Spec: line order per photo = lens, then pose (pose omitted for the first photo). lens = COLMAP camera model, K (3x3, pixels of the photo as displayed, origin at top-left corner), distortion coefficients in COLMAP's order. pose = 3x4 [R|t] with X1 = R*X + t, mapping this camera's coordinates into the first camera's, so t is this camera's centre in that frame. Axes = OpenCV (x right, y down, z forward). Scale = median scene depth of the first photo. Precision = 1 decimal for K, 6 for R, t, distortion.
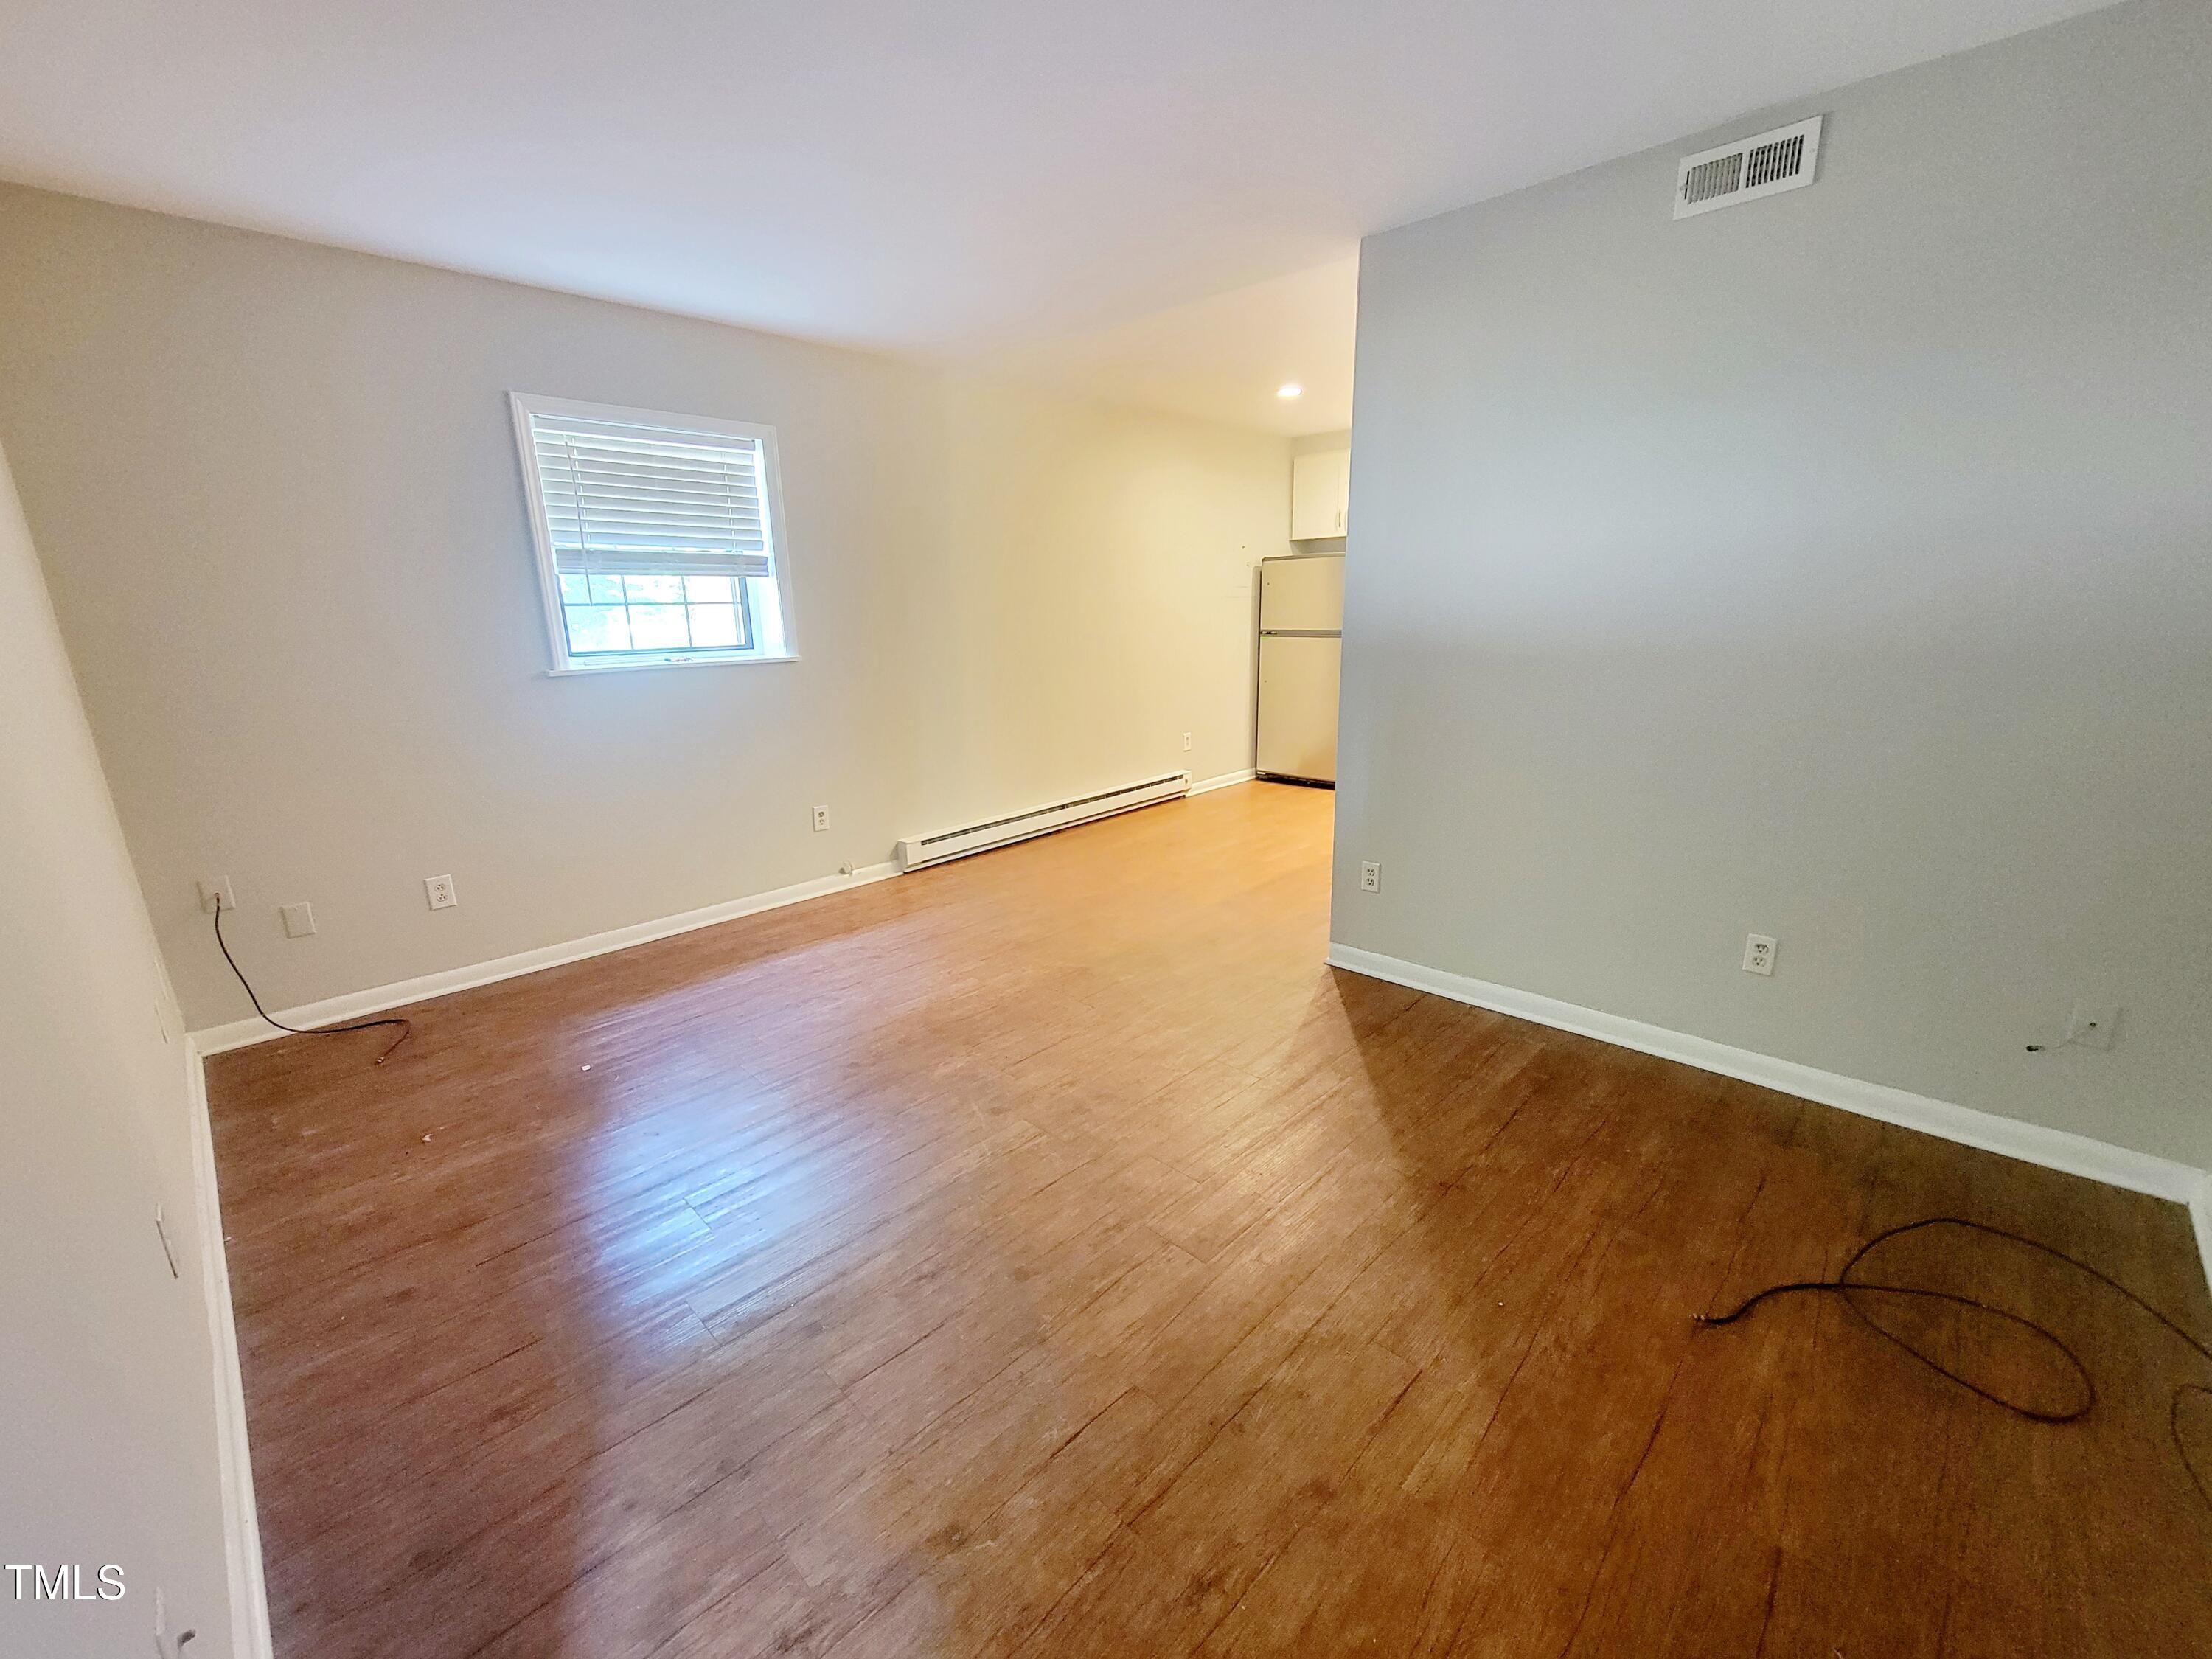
lens RADIAL K [[899.8, 0, 1106.0], [0, 899.8, 829.5], [0, 0, 1]] dist [-0.004064, -0.000647]
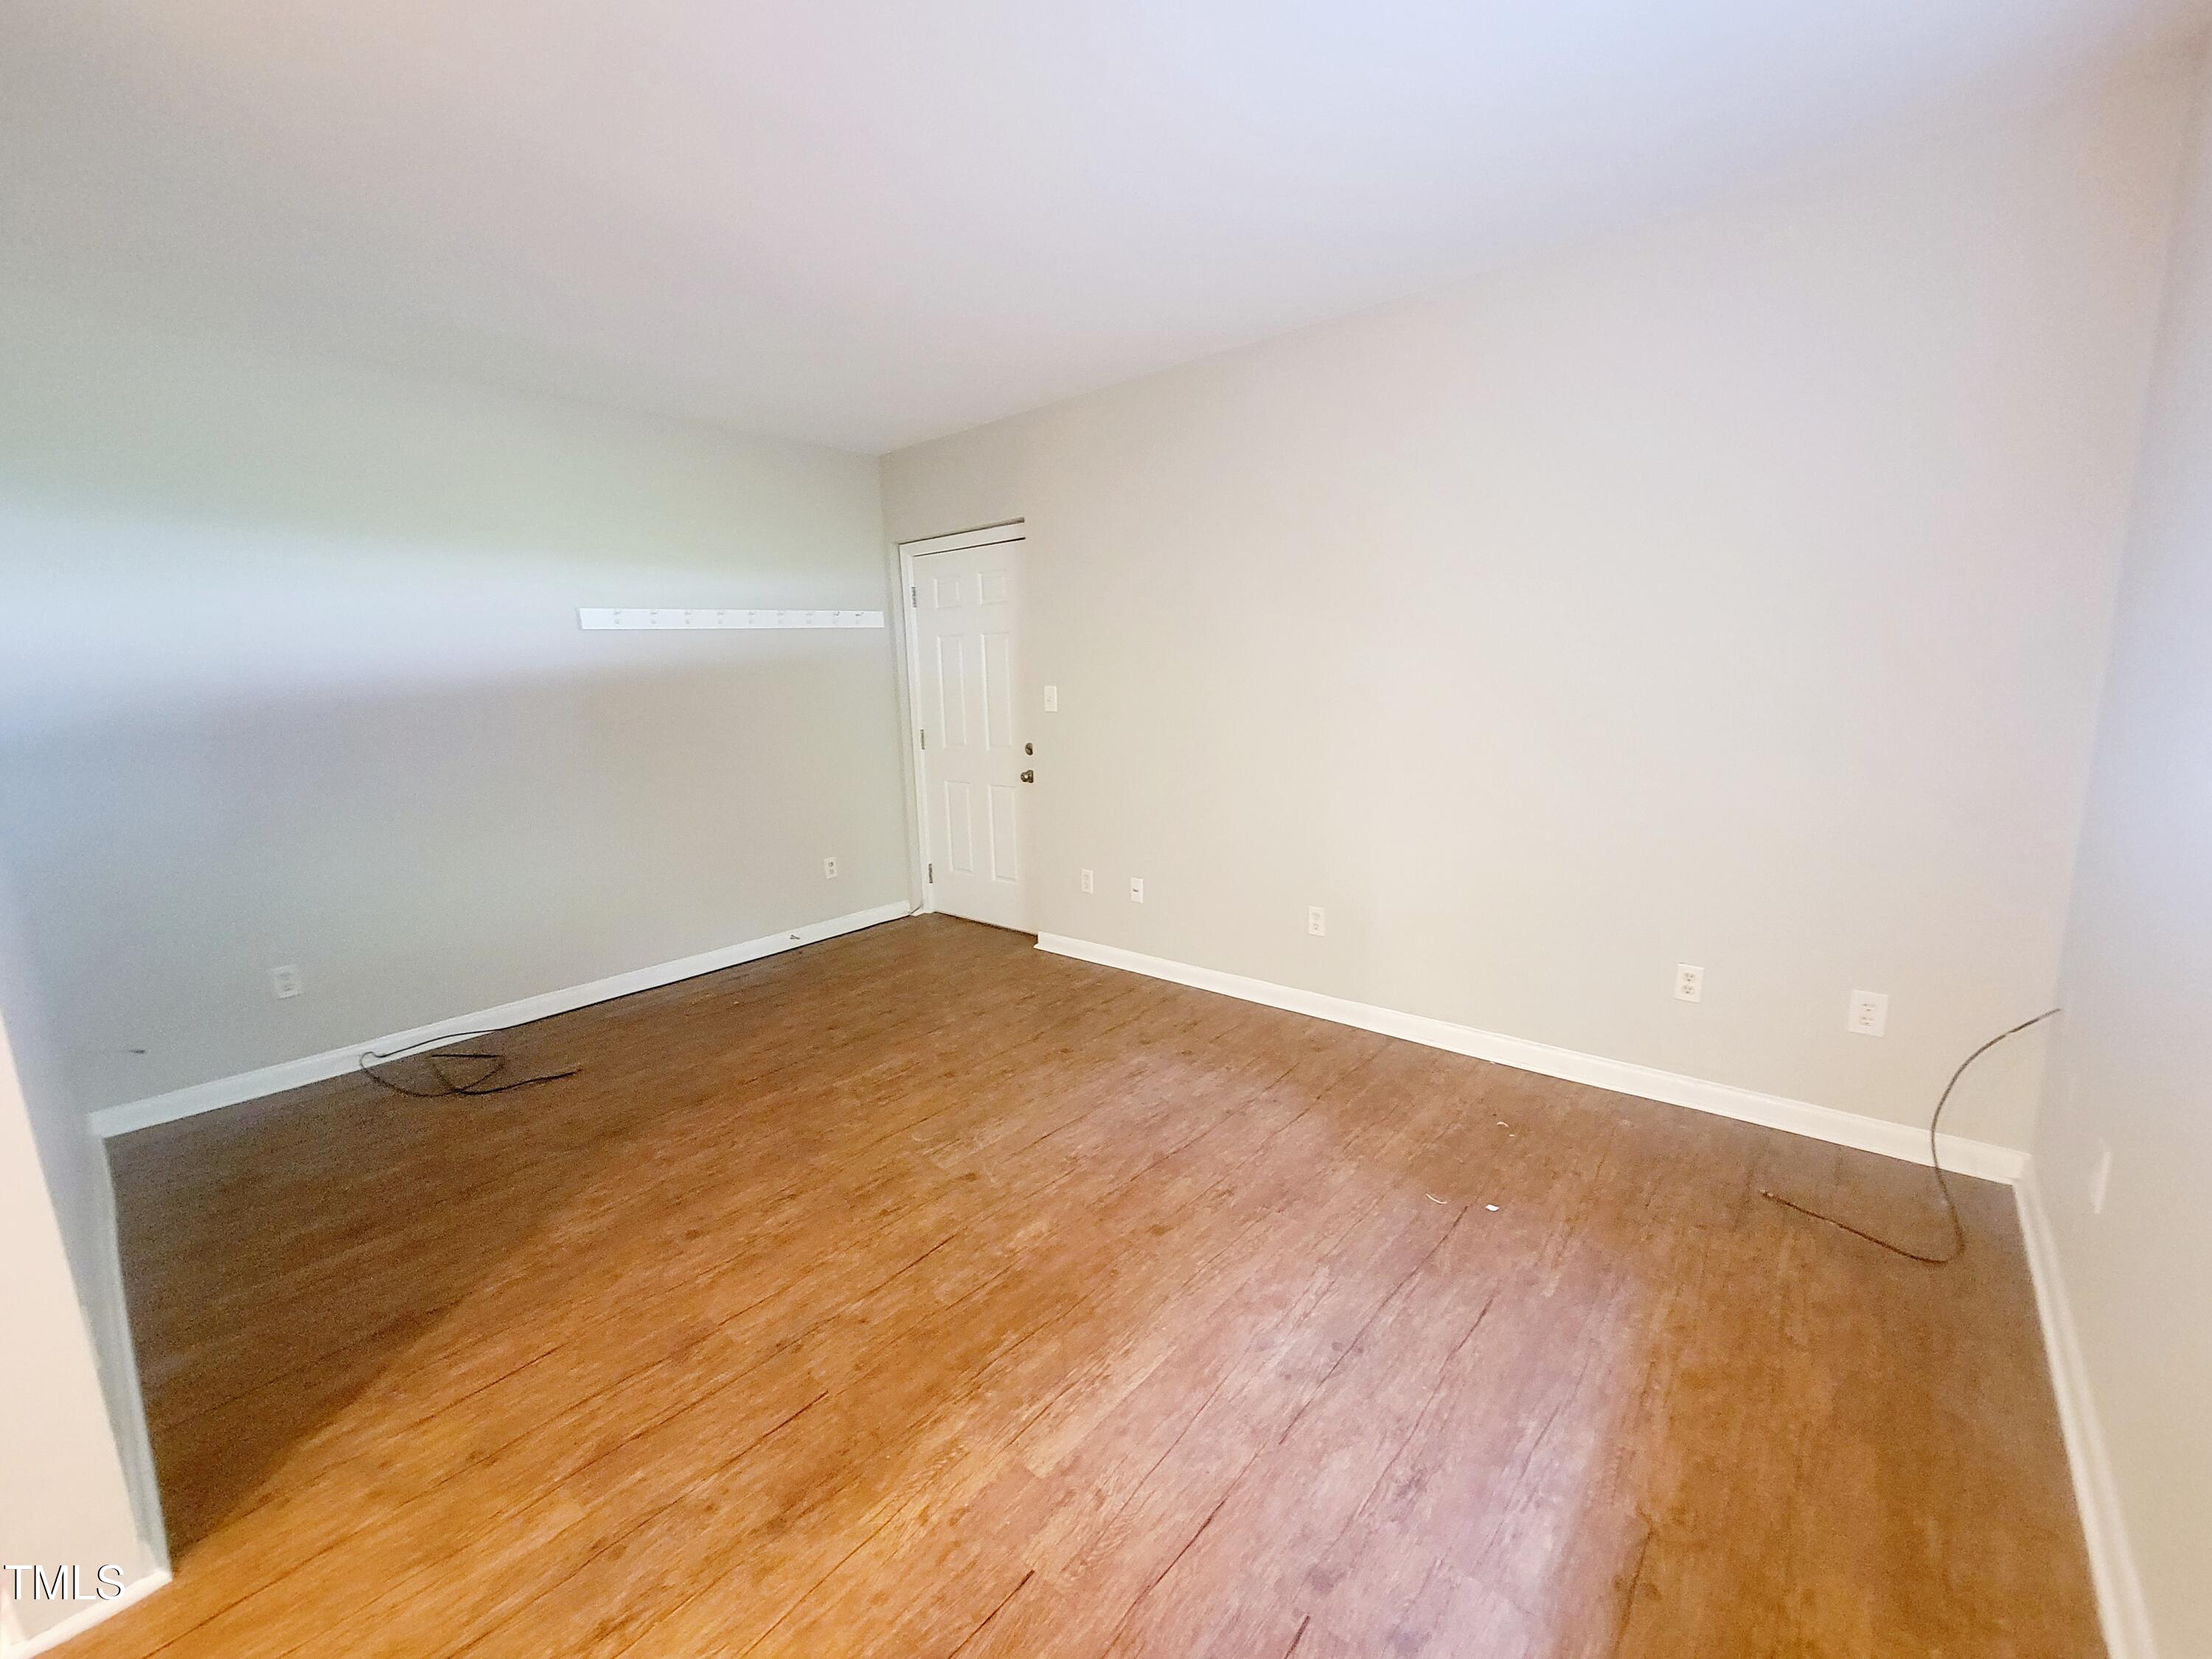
lens RADIAL K [[899.8, 0, 1106.0], [0, 899.8, 829.5], [0, 0, 1]] dist [-0.004064, -0.000647]
pose [[-0.996897, 0.062372, -0.048014, -0.179058], [0.037315, 0.911579, 0.409428, -0.310622], [0.069306, 0.406366, -0.911078, 1.278679]]
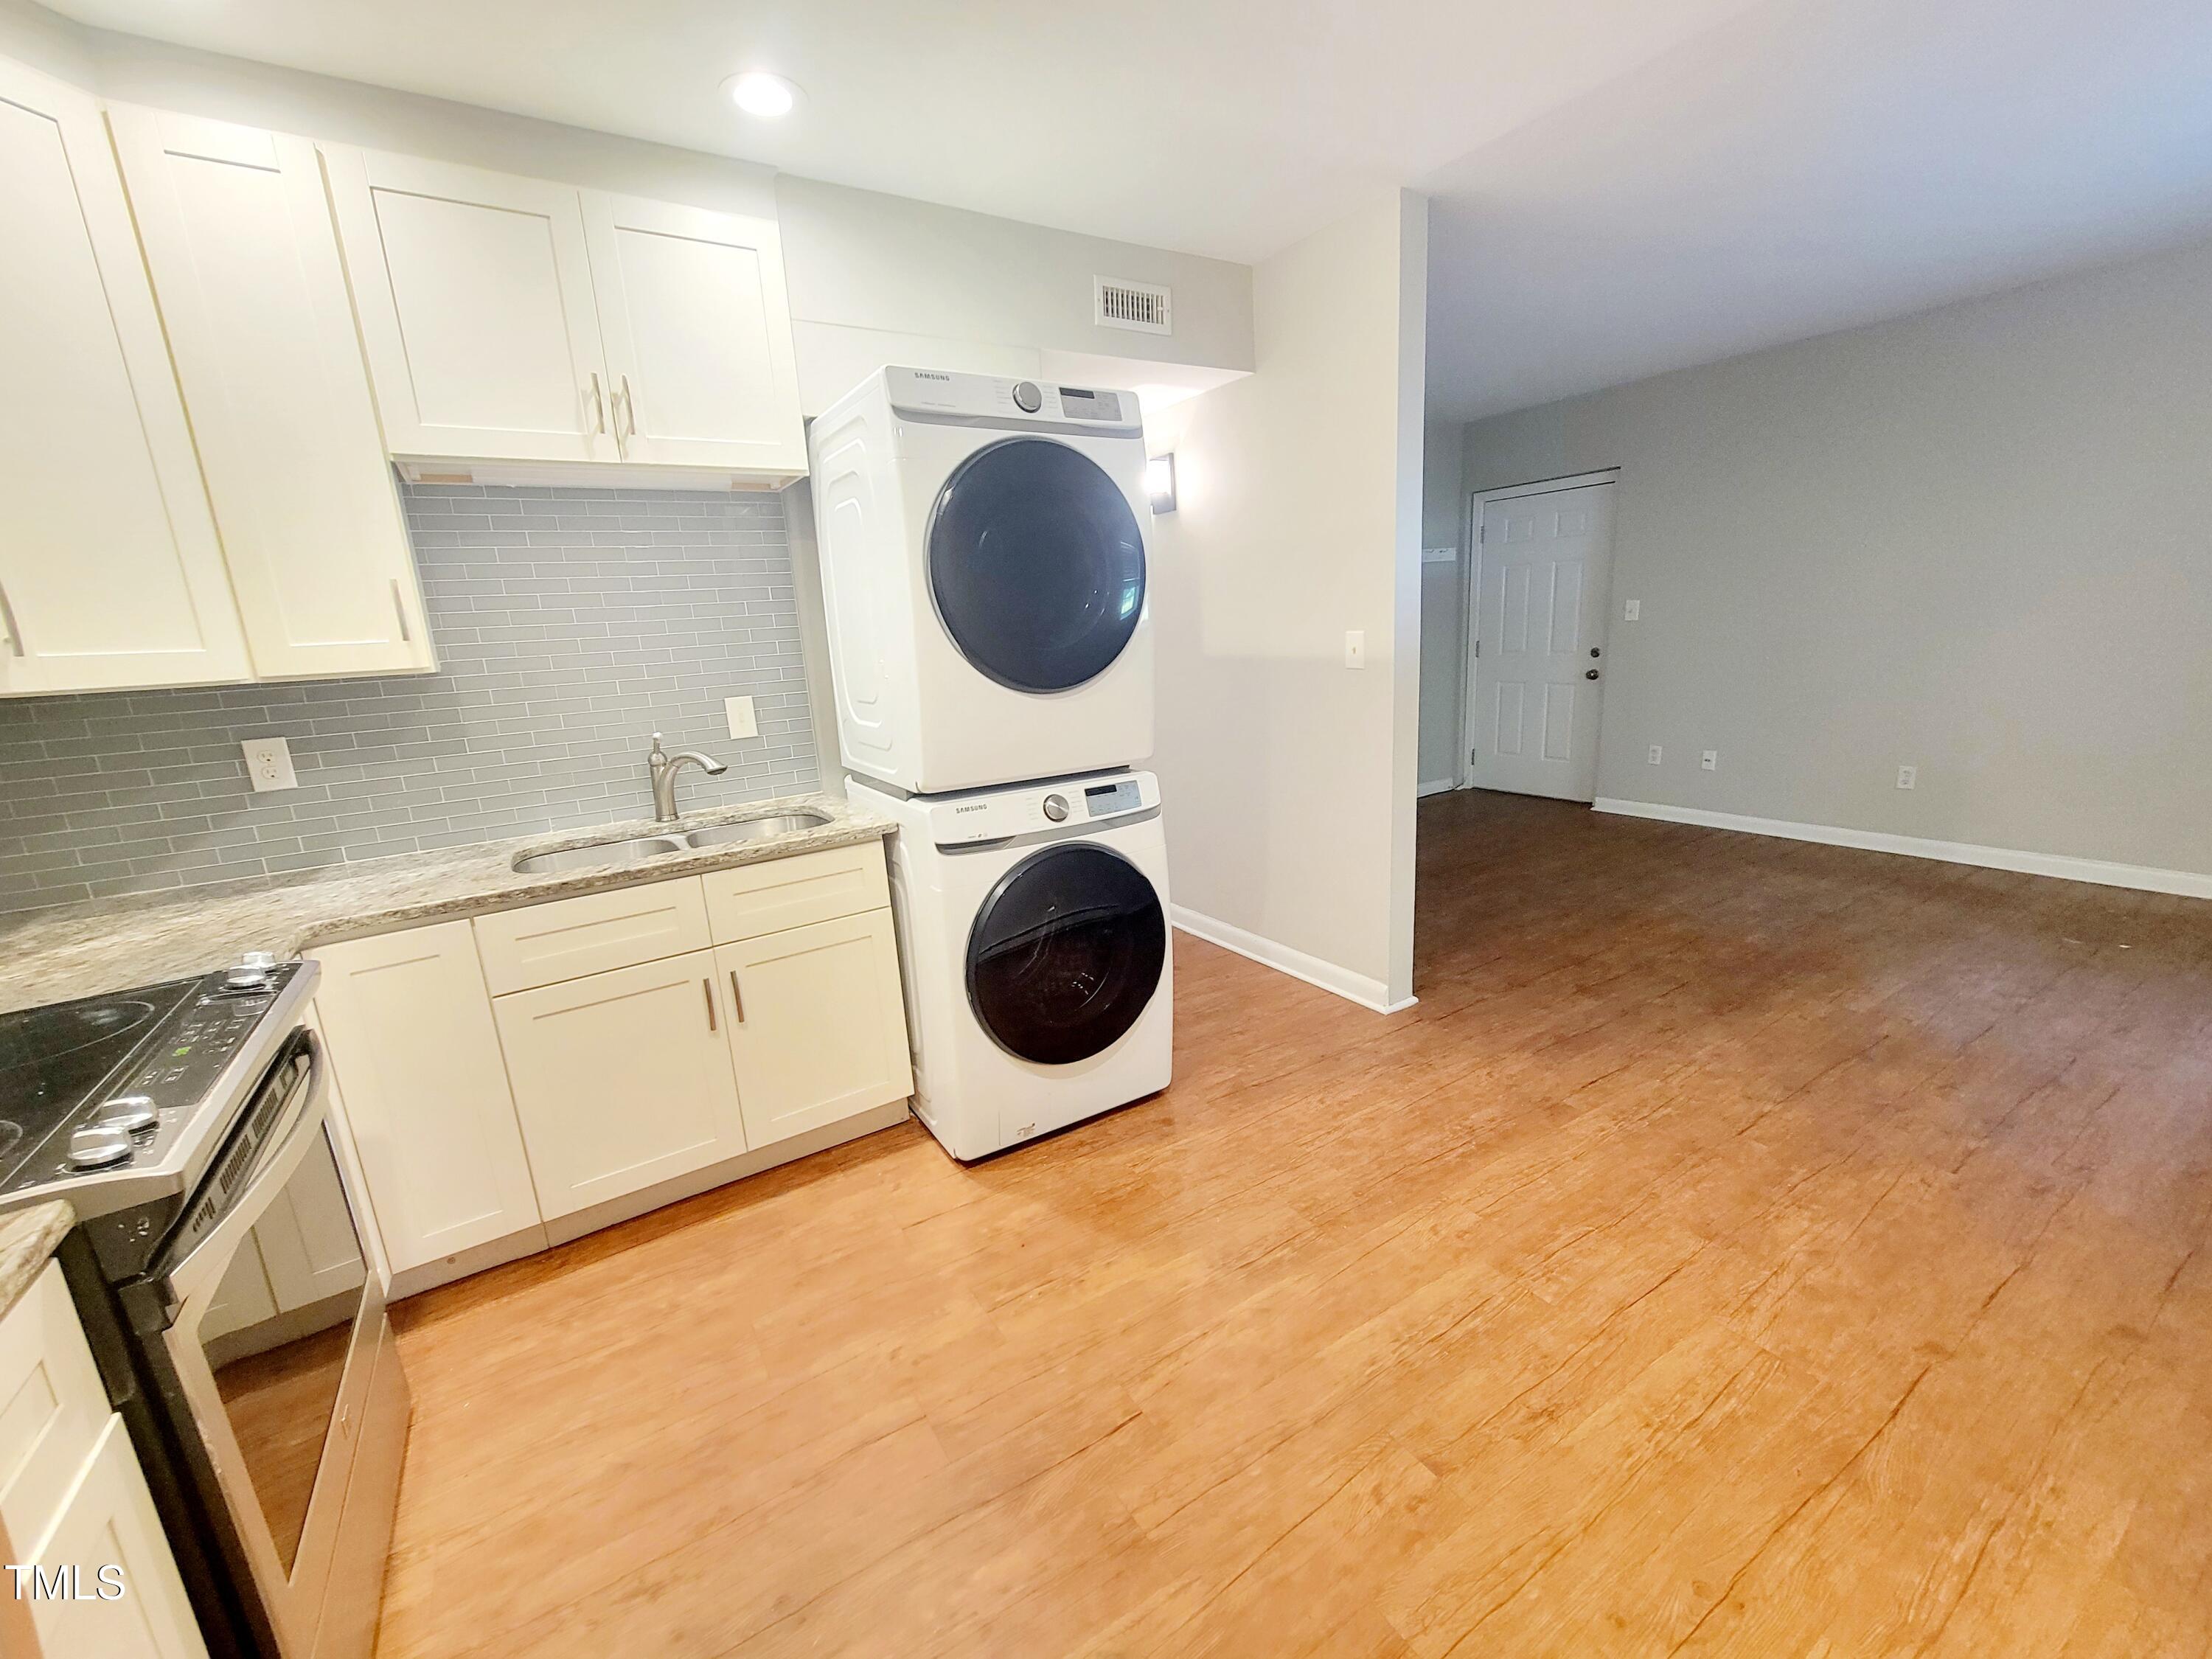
lens RADIAL K [[899.8, 0, 1106.0], [0, 899.8, 829.5], [0, 0, 1]] dist [-0.004064, -0.000647]
pose [[-0.966732, 0.023920, 0.254672, 0.329050], [0.138783, 0.885384, 0.443659, -0.457922], [-0.214871, 0.464244, -0.859249, 1.803558]]
